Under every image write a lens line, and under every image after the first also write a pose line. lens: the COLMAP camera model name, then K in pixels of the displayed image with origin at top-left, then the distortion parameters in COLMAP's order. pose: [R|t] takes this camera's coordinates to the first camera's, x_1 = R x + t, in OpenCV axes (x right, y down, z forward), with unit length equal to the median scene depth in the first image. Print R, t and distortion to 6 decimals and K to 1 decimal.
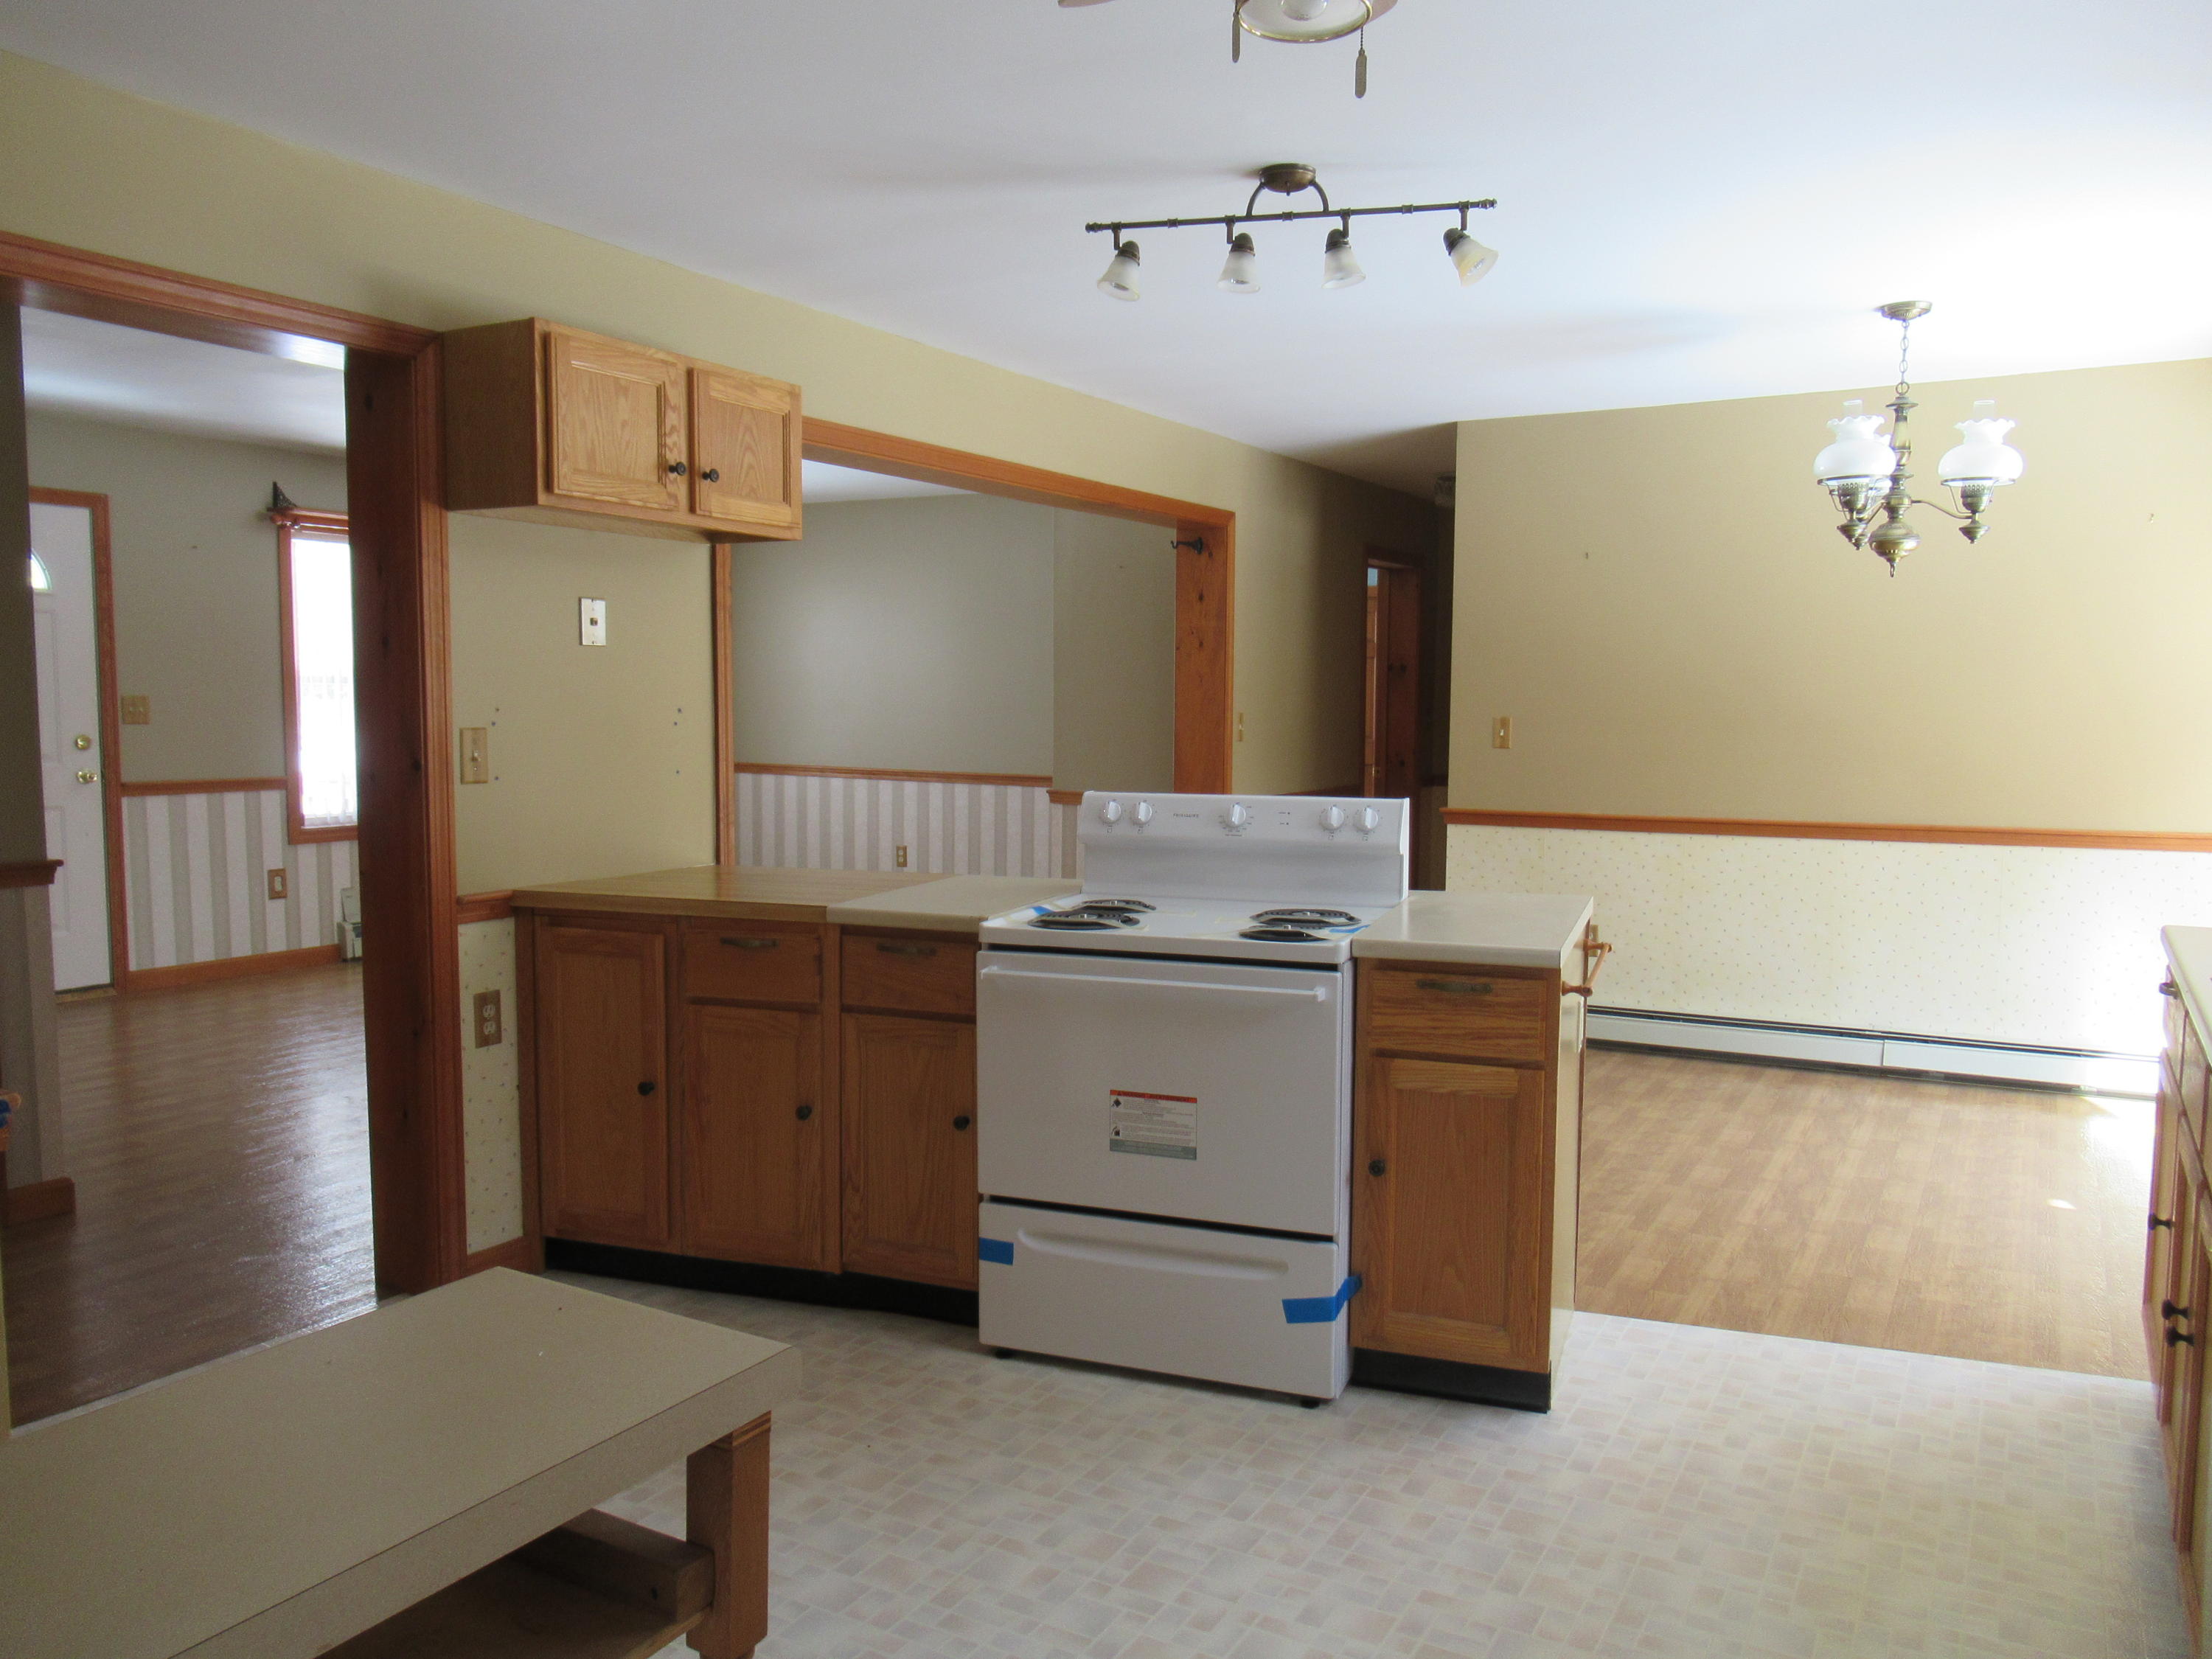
lens RADIAL K [[1658.7, 0, 1111.2], [0, 1658.7, 861.5], [0, 0, 1]] dist [-0.003954, -0.003841]
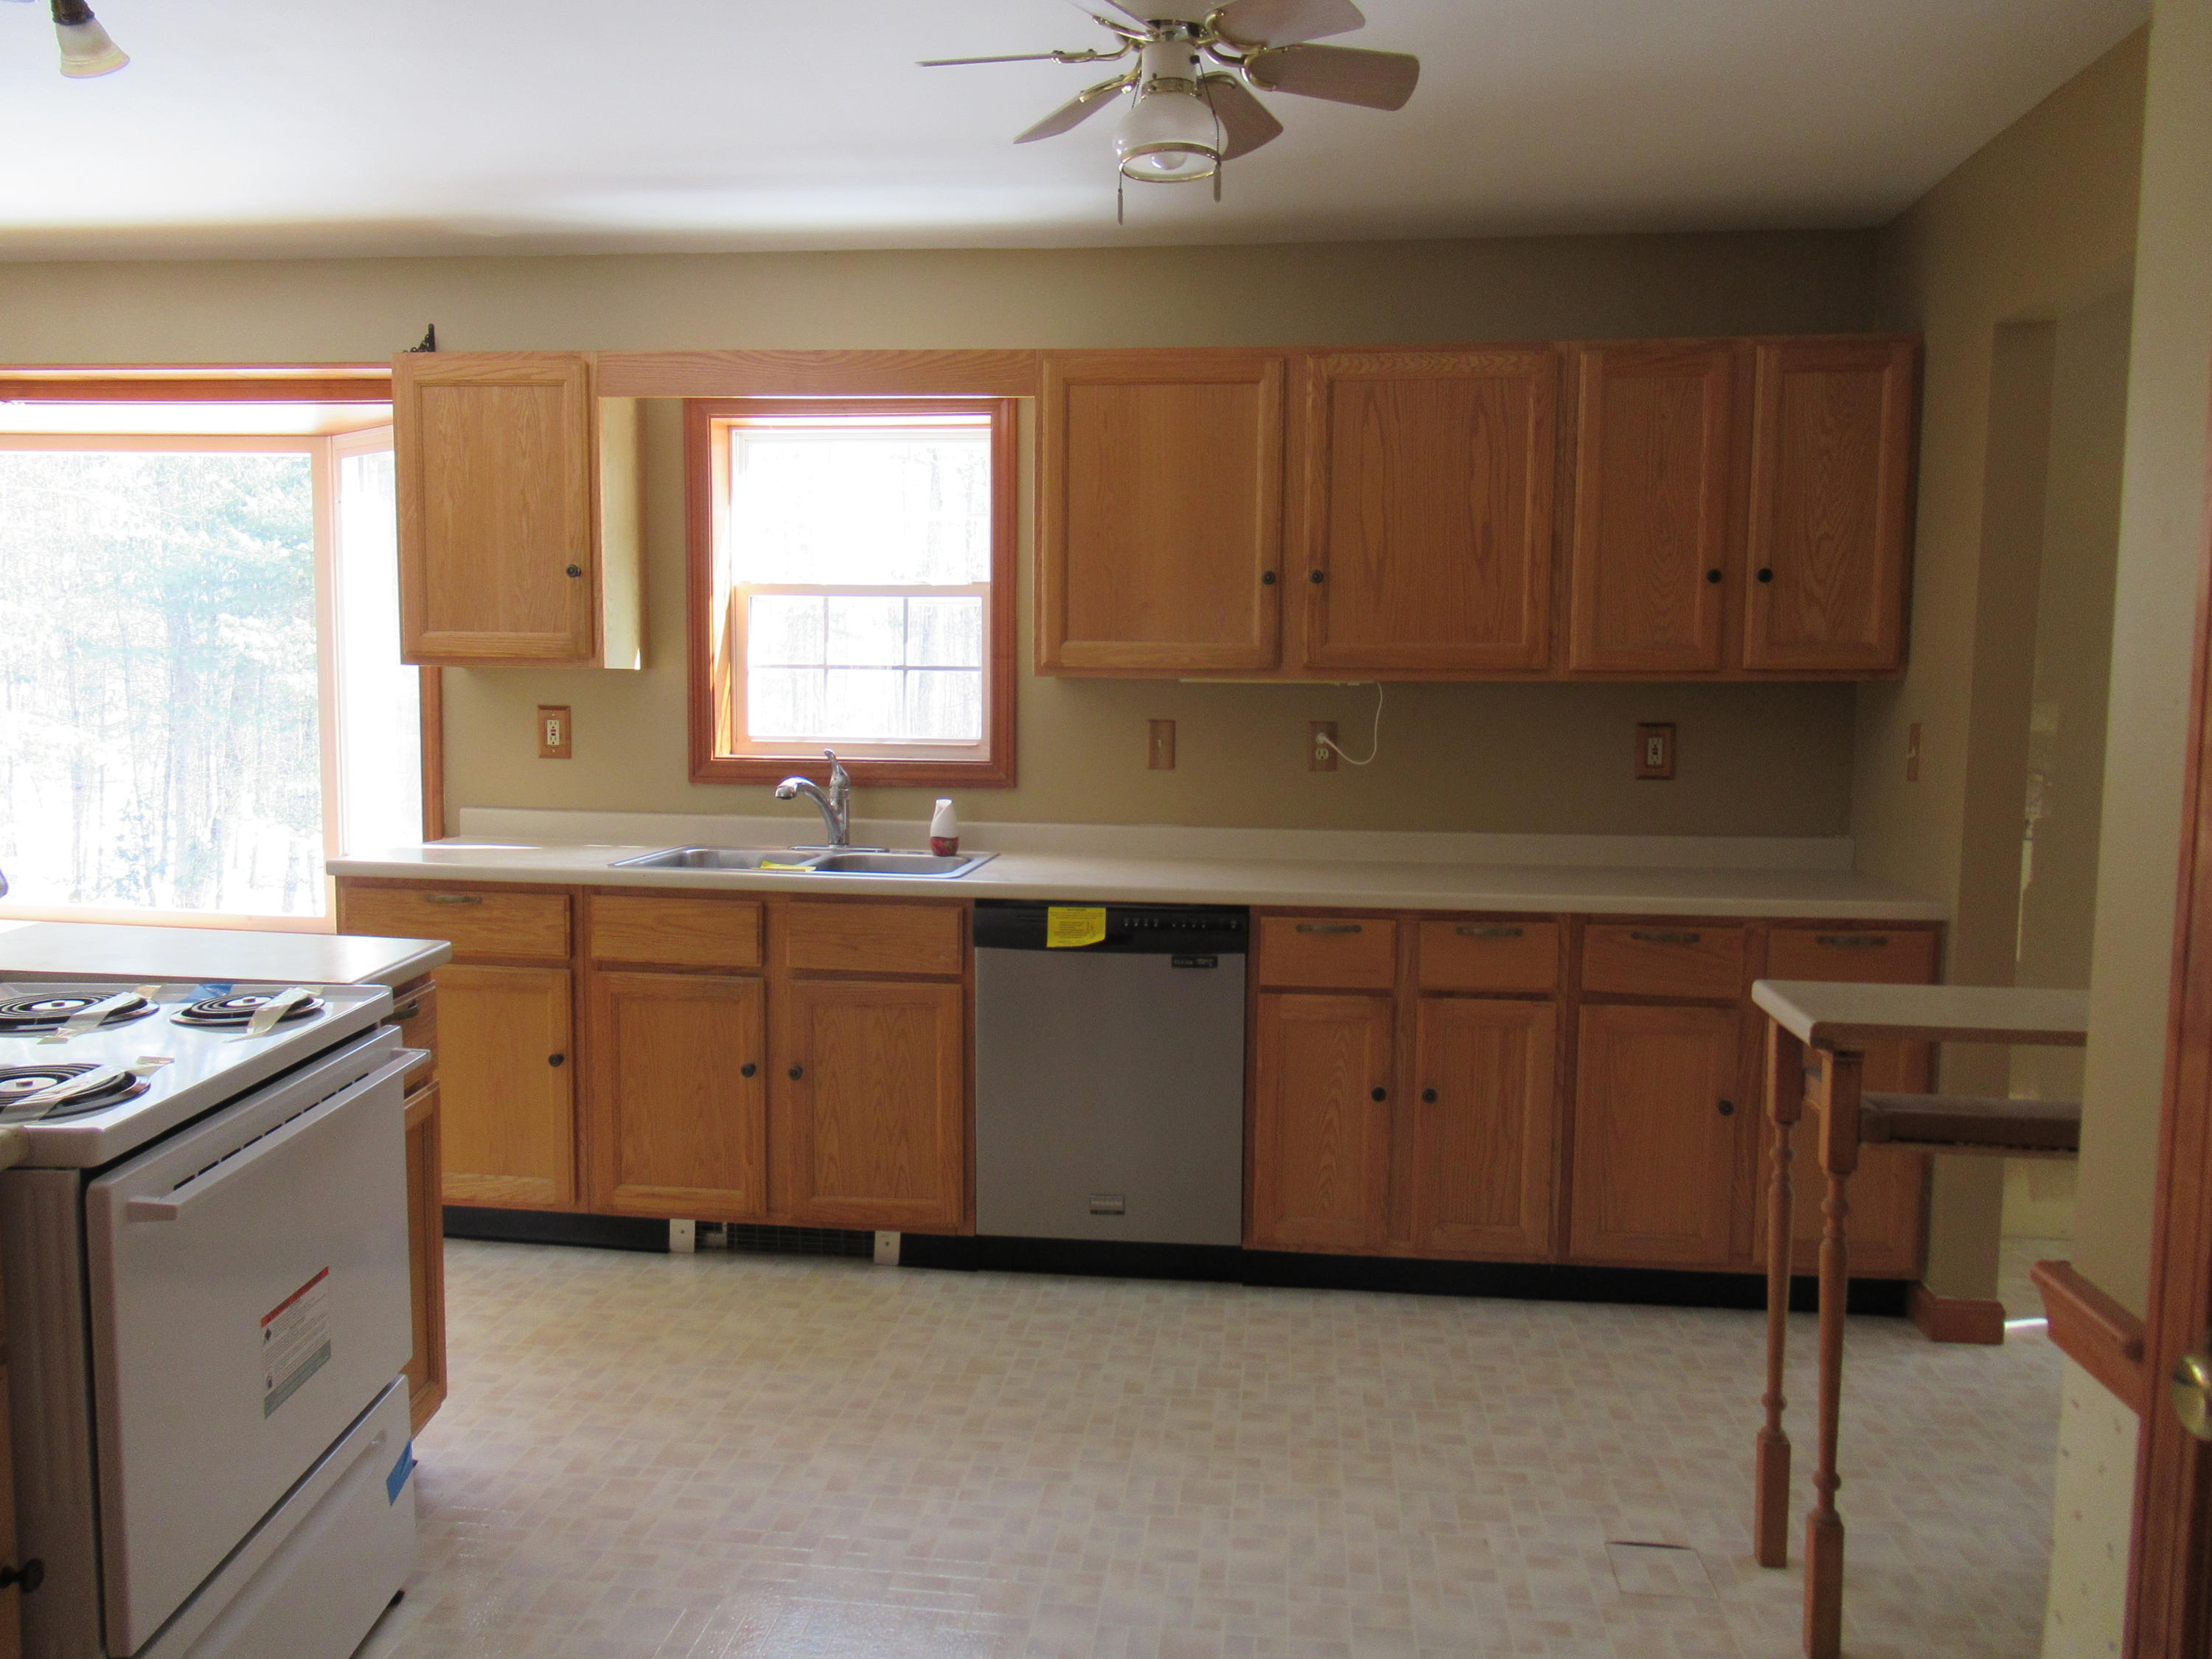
lens RADIAL K [[1658.7, 0, 1111.2], [0, 1658.7, 861.5], [0, 0, 1]] dist [-0.003954, -0.003841]
pose [[-0.408892, -0.104554, 0.906574, -0.654379], [0.067628, 0.987212, 0.144356, -0.092079], [-0.910074, 0.120335, -0.396592, 0.939666]]
